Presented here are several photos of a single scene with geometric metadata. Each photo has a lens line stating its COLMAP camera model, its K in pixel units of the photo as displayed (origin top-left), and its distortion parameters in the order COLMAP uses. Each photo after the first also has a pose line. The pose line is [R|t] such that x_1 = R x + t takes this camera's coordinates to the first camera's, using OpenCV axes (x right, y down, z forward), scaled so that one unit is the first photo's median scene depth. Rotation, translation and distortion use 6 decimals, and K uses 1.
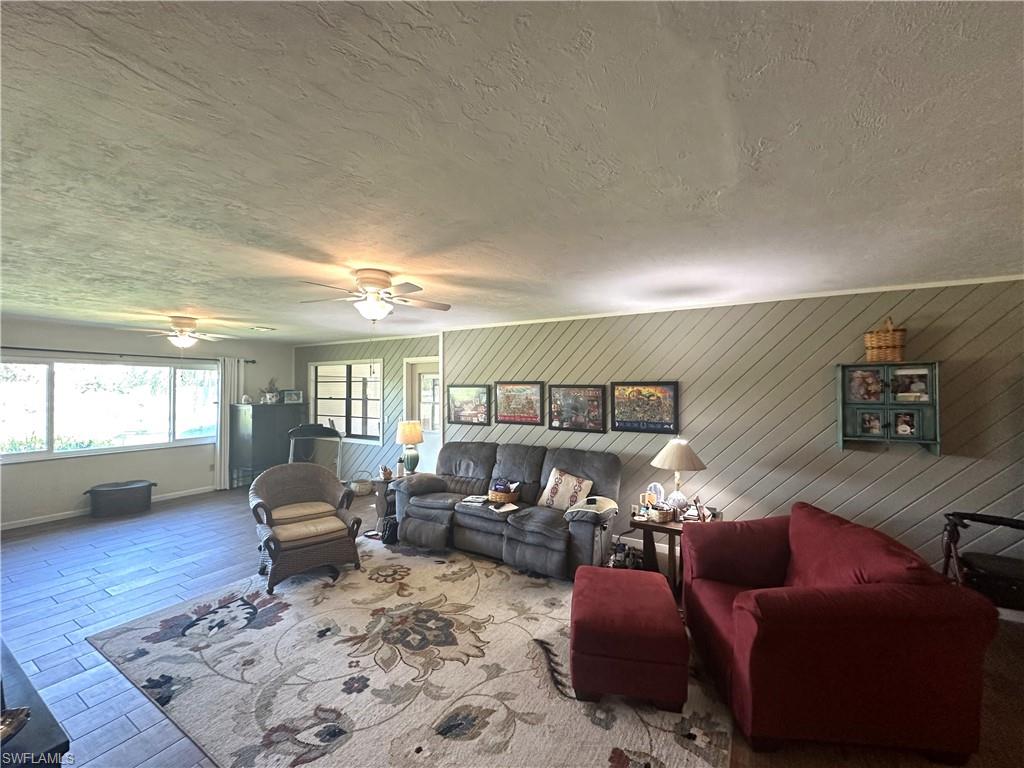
lens RADIAL K [[409.4, 0, 512.6], [0, 409.4, 385.3], [0, 0, 1]] dist [-0.004163, 0.001063]
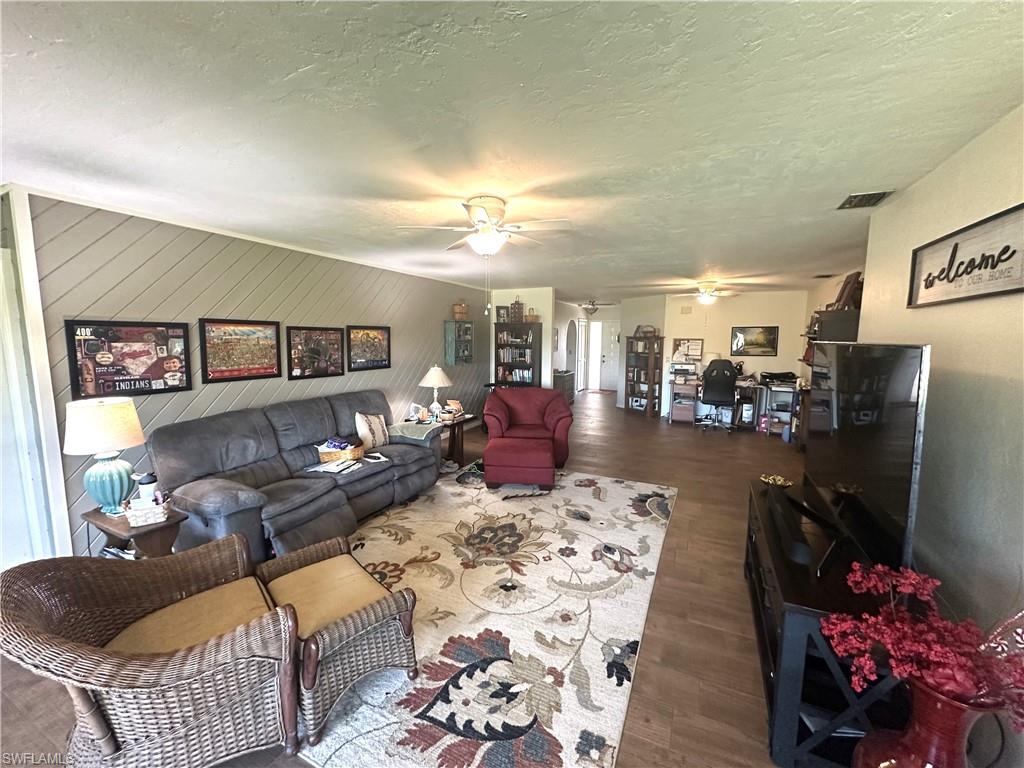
lens RADIAL K [[409.4, 0, 509.4], [0, 409.4, 385.9], [0, 0, 1]] dist [-0.004163, 0.001063]
pose [[-0.094081, -0.121569, 0.988114, -1.277978], [-0.014182, 0.992579, 0.120768, 0.019710], [-0.995463, -0.002652, -0.095107, 1.031086]]
